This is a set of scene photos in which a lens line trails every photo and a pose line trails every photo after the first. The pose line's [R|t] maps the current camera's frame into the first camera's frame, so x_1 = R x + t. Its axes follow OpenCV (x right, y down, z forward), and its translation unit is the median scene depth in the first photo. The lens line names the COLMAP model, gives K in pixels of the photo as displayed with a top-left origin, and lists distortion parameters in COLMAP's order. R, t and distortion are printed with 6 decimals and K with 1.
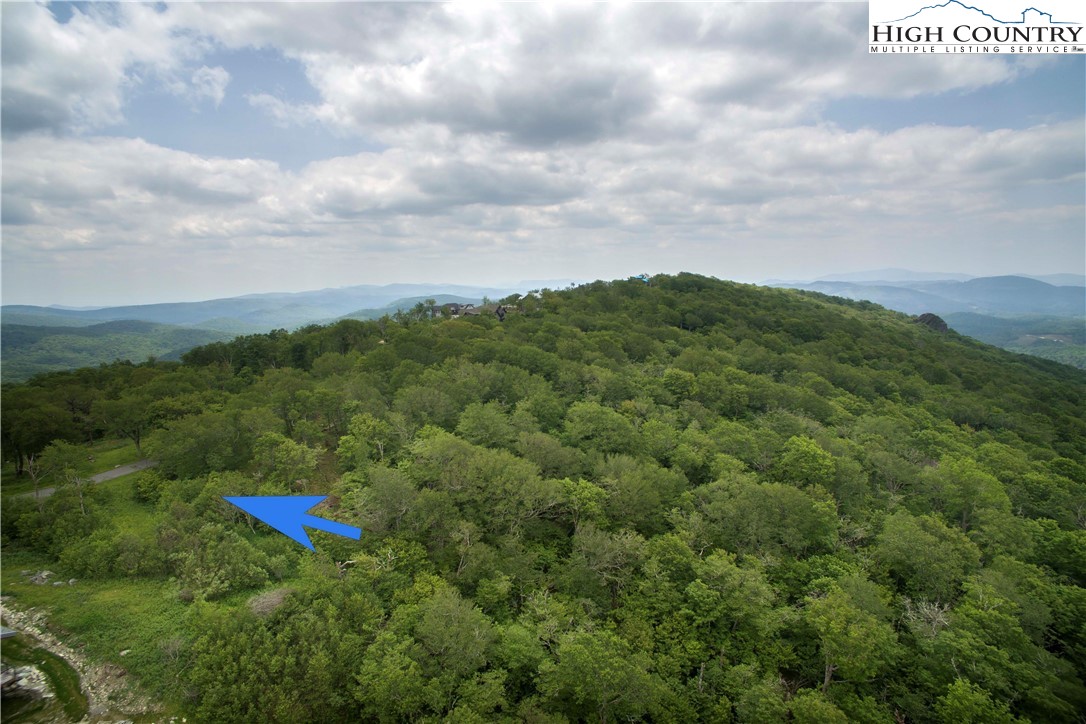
lens RADIAL K [[627.5, 0, 543.0], [0, 627.5, 362.0], [0, 0, 1]] dist [-0.126178, 0.093921]
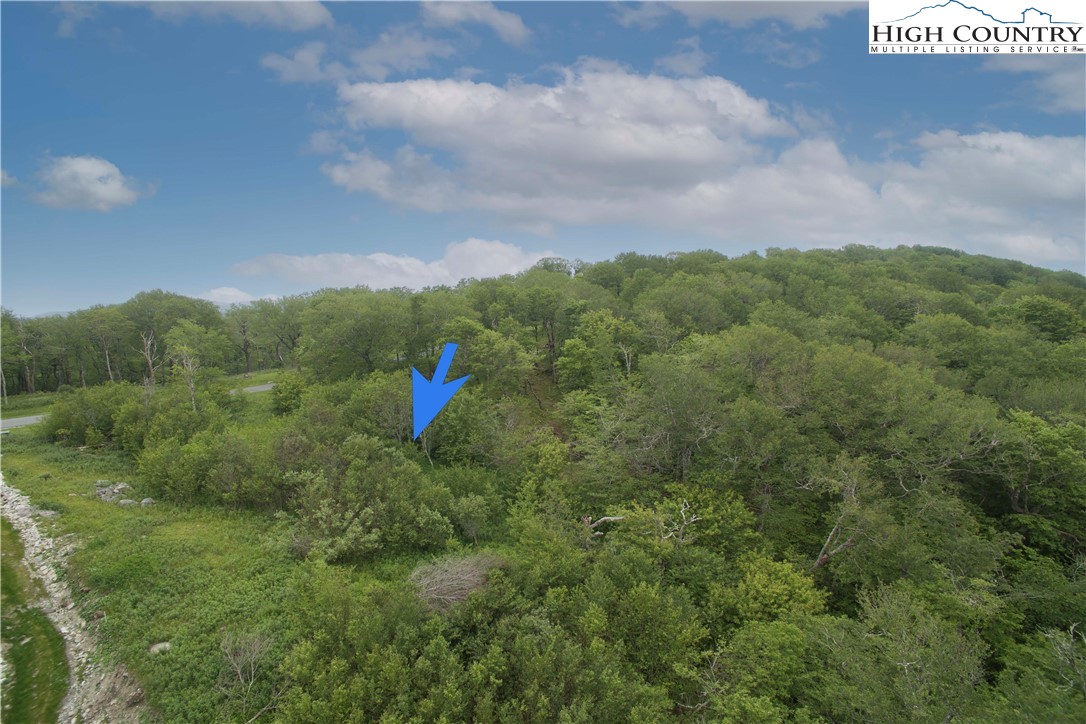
lens RADIAL K [[627.5, 0, 543.0], [0, 627.5, 362.0], [0, 0, 1]] dist [-0.126178, 0.093921]
pose [[0.961289, 0.031497, -0.273737, -0.239834], [-0.033249, 0.999446, -0.001763, 0.207595], [0.273530, 0.010796, 0.961803, 0.515097]]
